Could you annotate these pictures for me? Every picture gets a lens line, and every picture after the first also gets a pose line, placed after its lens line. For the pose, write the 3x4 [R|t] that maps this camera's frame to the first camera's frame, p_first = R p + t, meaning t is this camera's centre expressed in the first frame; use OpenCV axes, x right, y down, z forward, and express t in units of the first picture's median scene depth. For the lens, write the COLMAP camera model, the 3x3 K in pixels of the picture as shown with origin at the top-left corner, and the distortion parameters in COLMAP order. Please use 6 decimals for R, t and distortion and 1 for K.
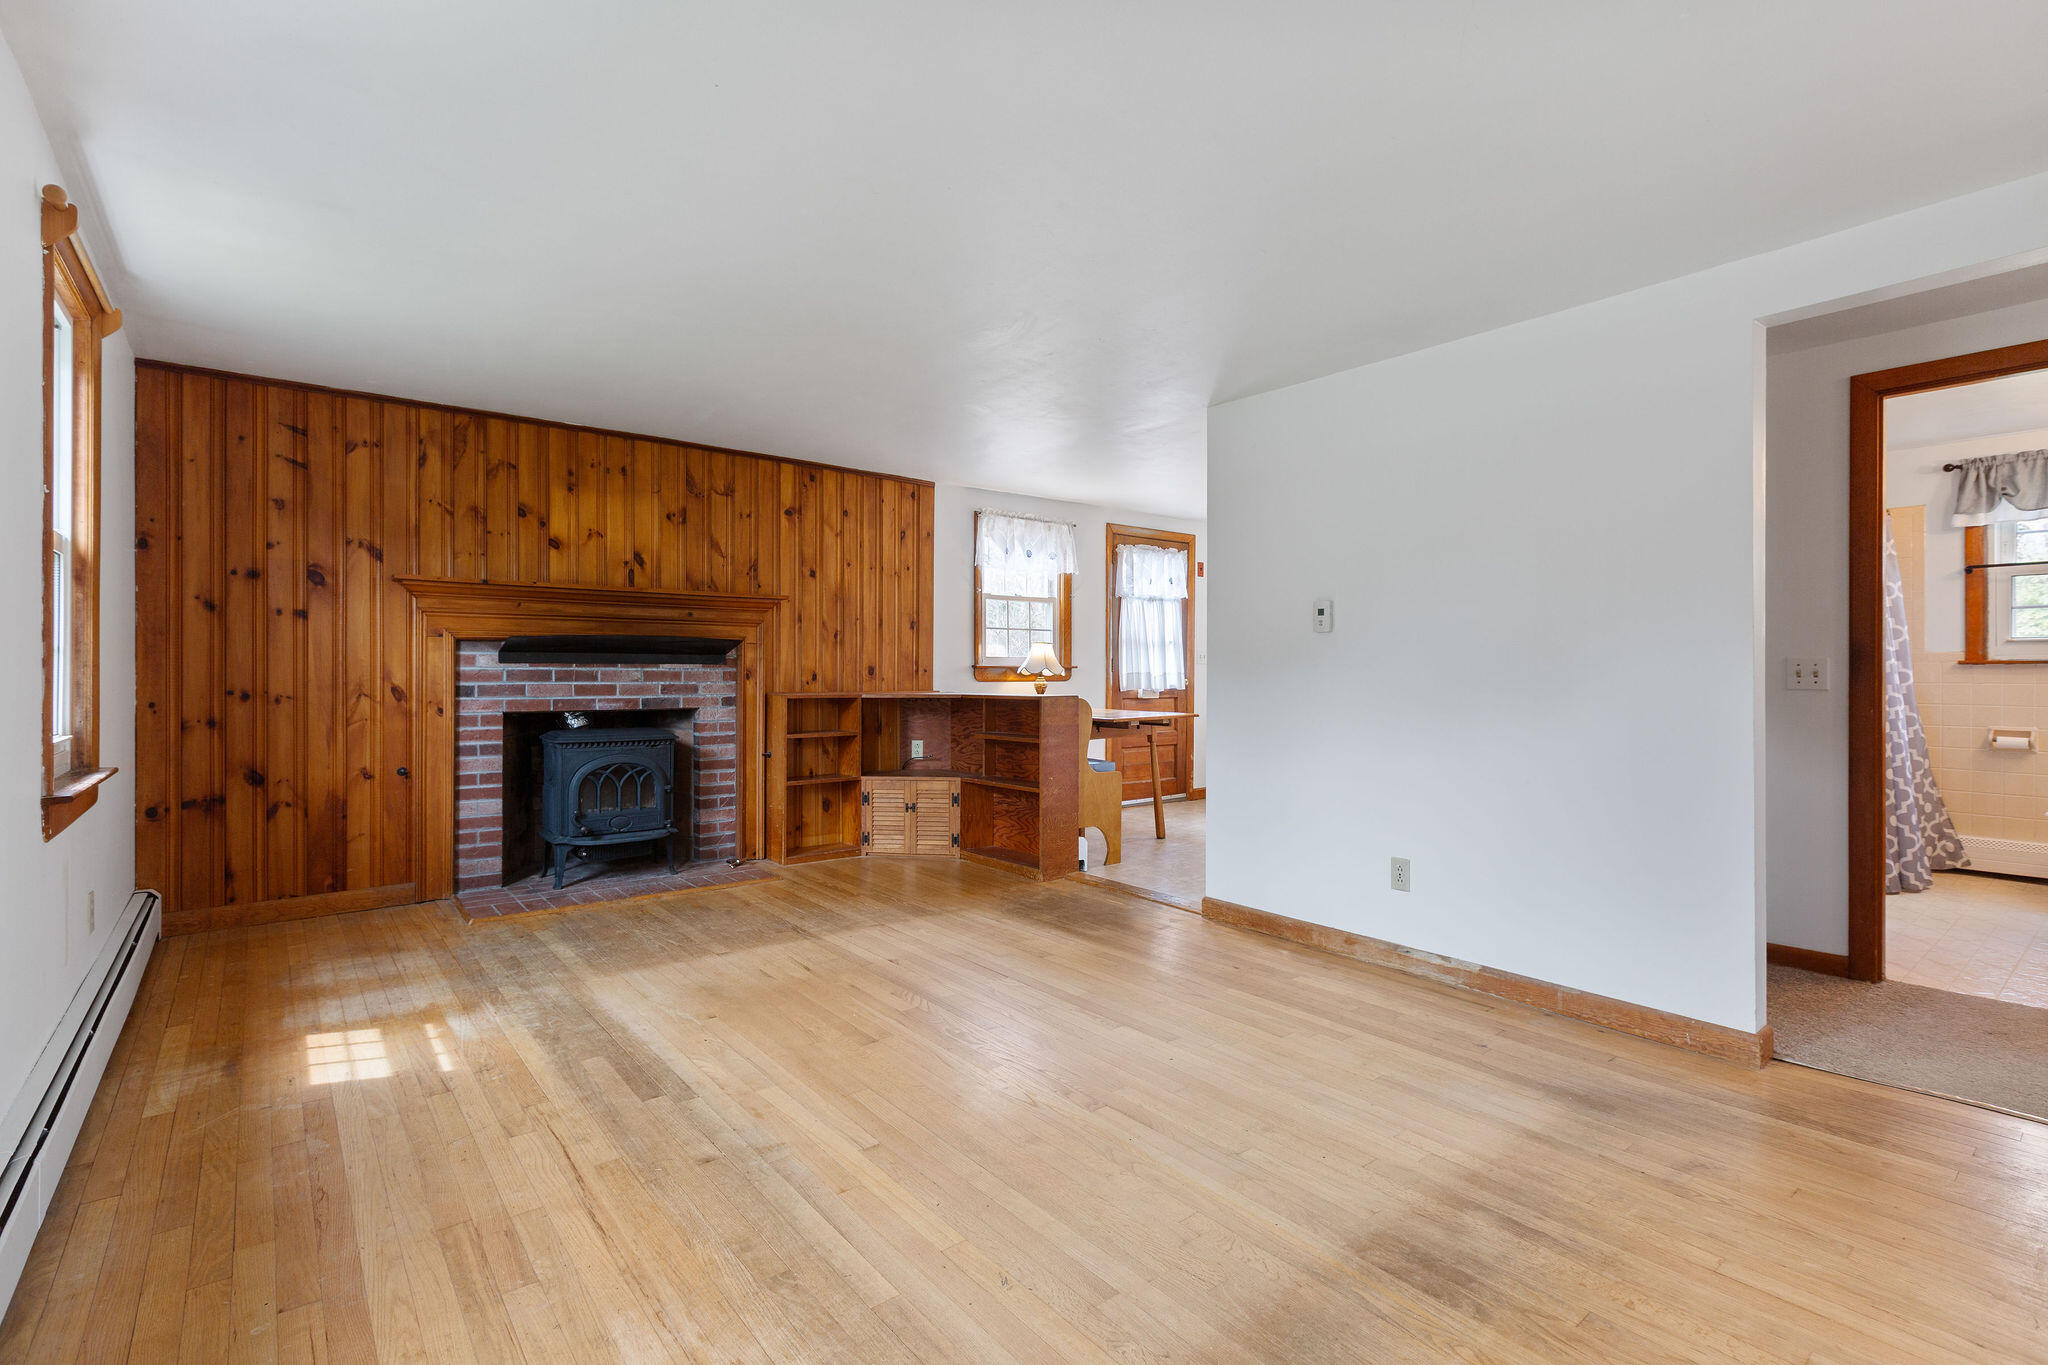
lens RADIAL K [[933.7, 0, 1015.7], [0, 933.7, 679.1], [0, 0, 1]] dist [0.002353, 0.000689]
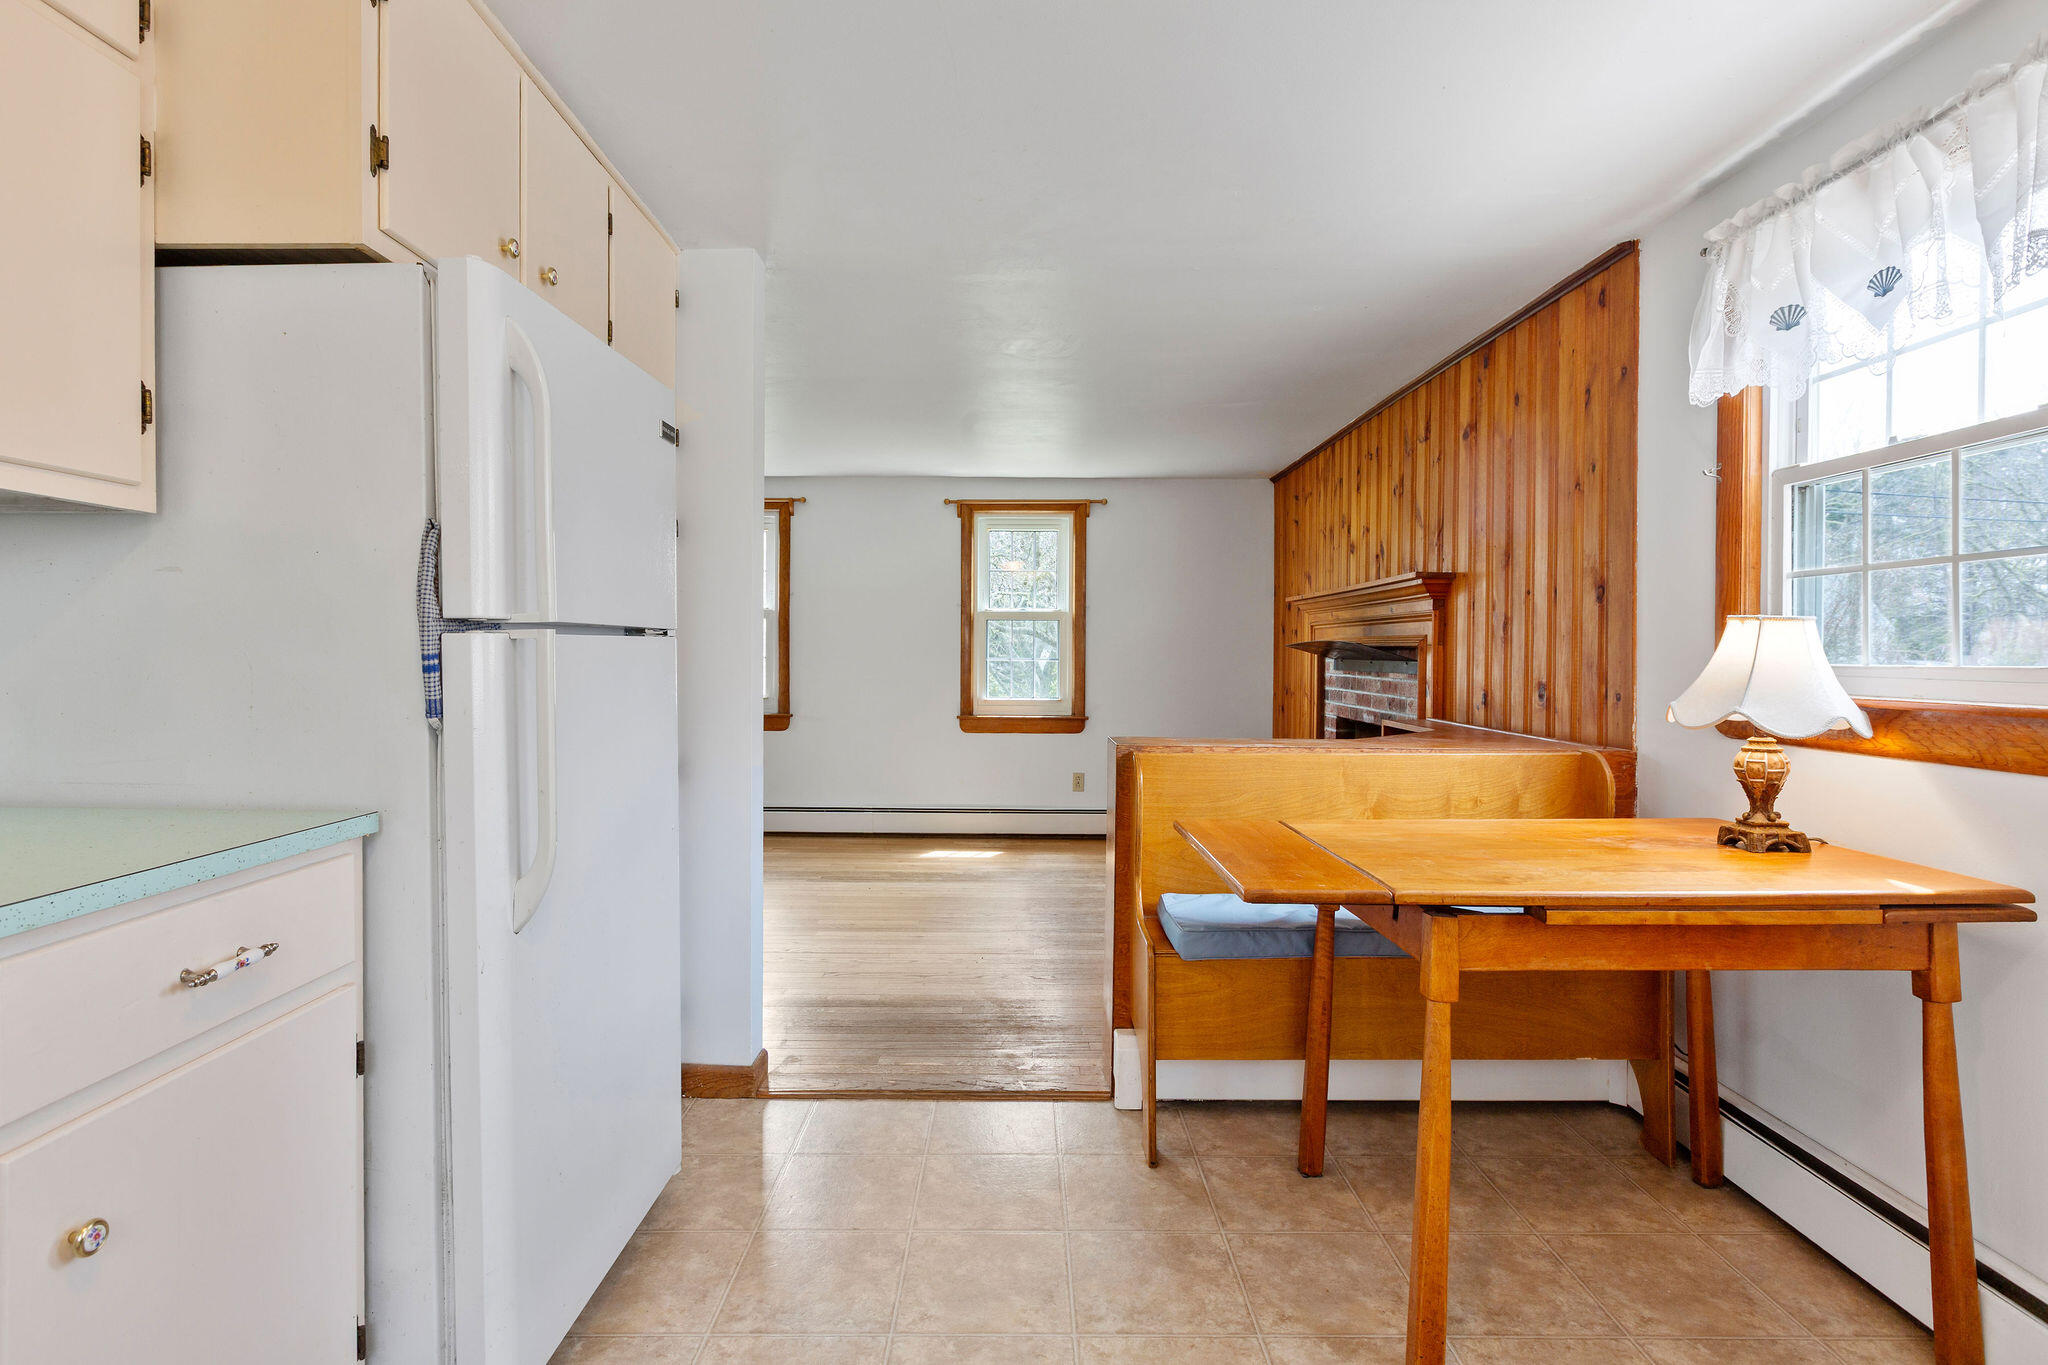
lens RADIAL K [[1040.3, 0, 1010.2], [0, 1040.3, 673.2], [0, 0, 1]] dist [-0.002502, -0.000065]
pose [[-0.635872, 0.010216, -0.771727, 0.594211], [-0.014727, 0.999570, 0.025366, -0.037378], [0.771654, 0.027495, -0.635448, 1.461964]]
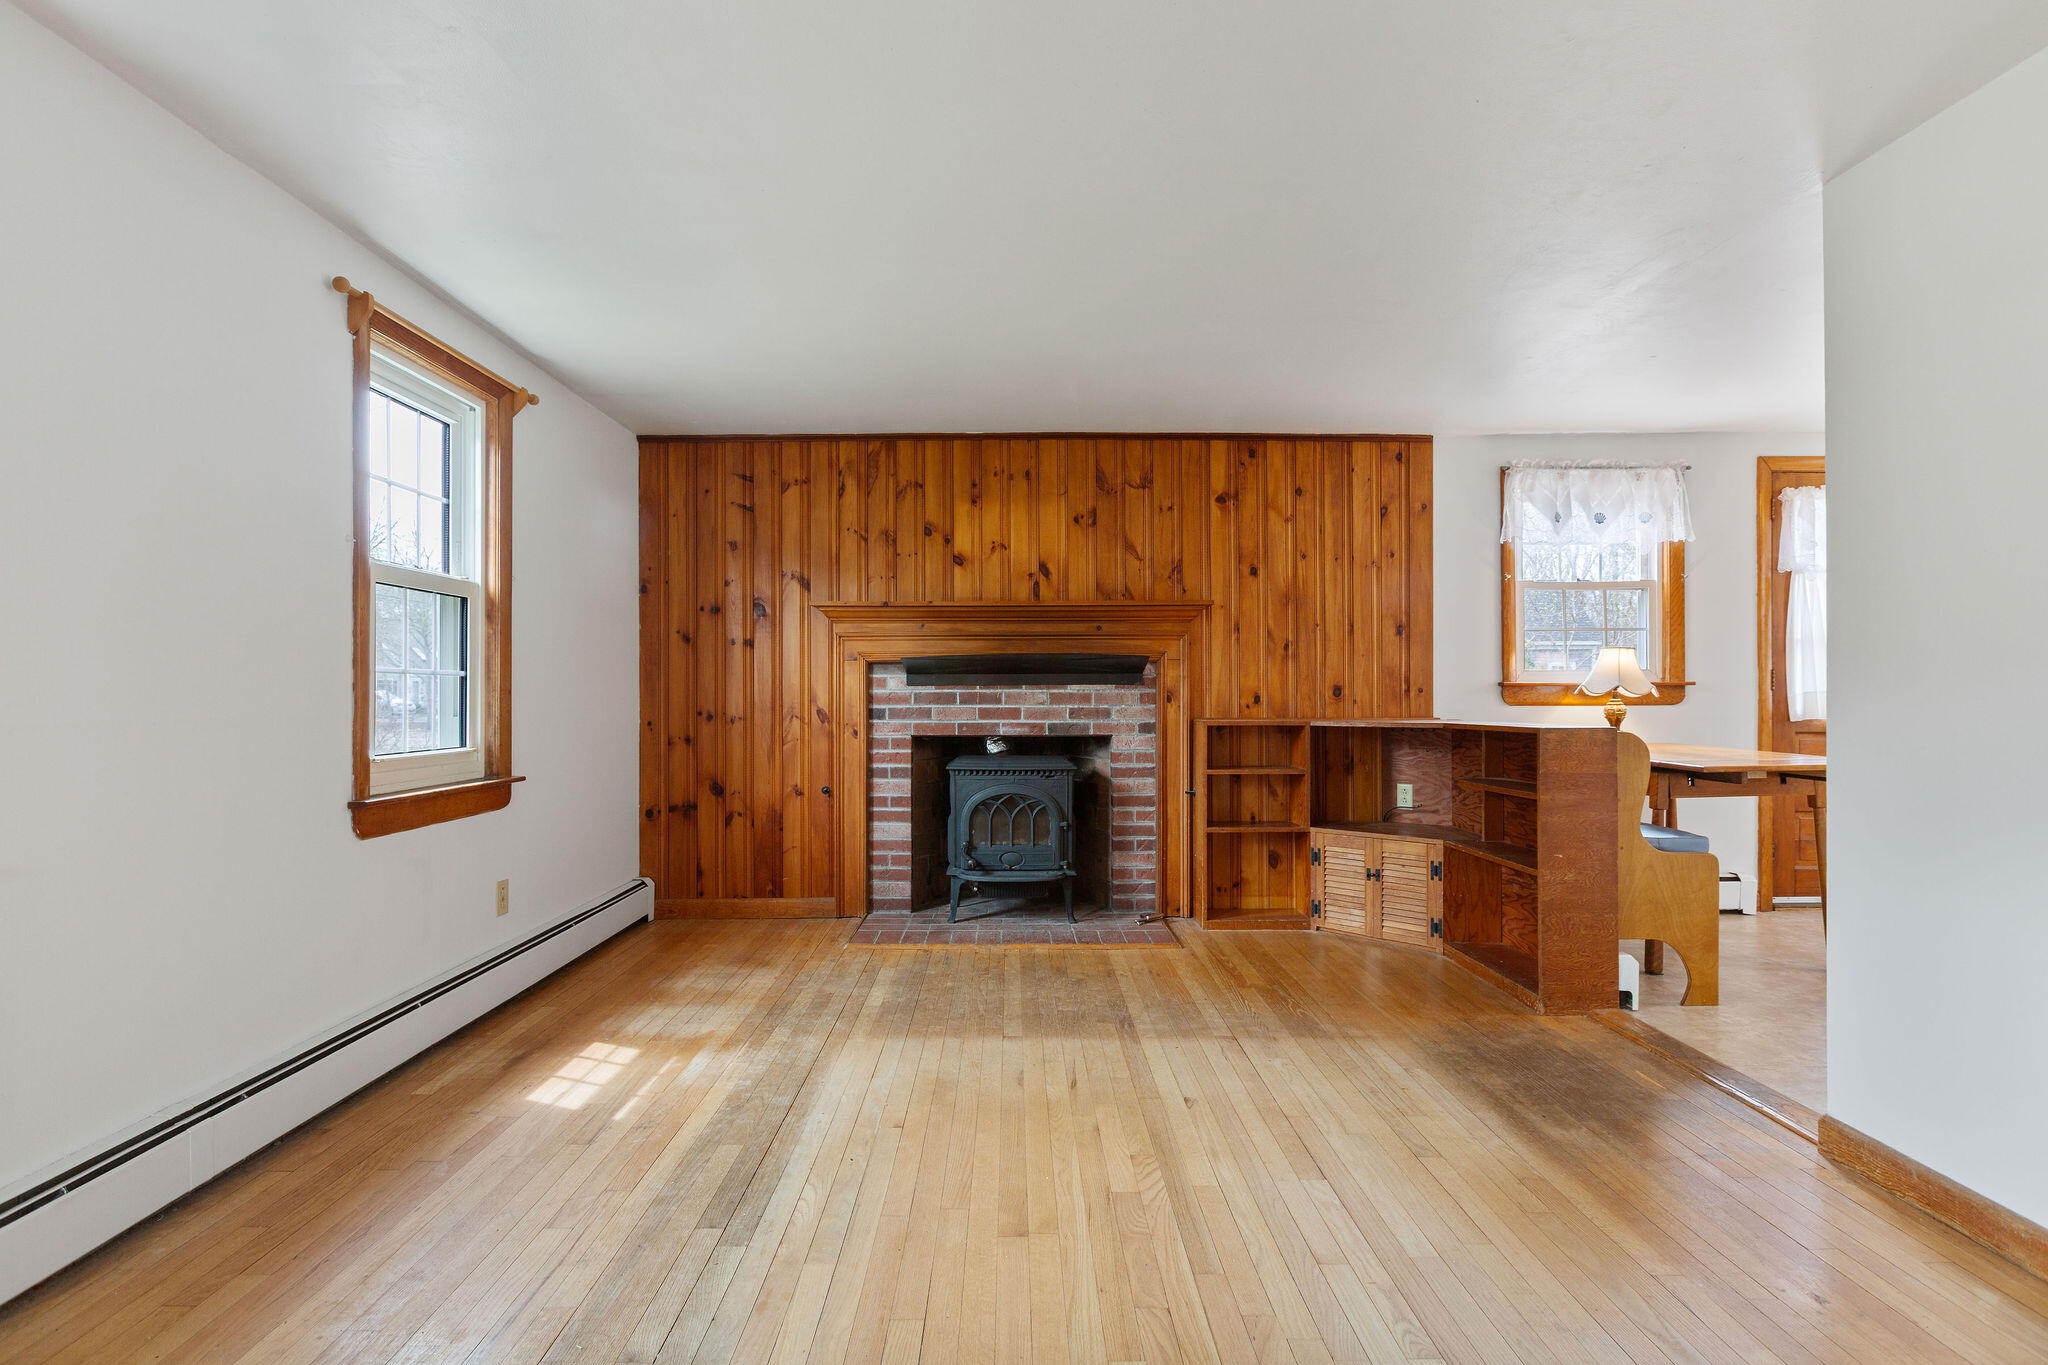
lens RADIAL K [[958.9, 0, 1016.8], [0, 958.9, 696.1], [0, 0, 1]] dist [-0.006596, 0.000361]
pose [[0.781856, -0.005229, -0.623437, 0.170573], [0.000150, 0.999966, -0.008199, 0.002168], [0.623459, 0.006317, 0.781831, 0.276888]]
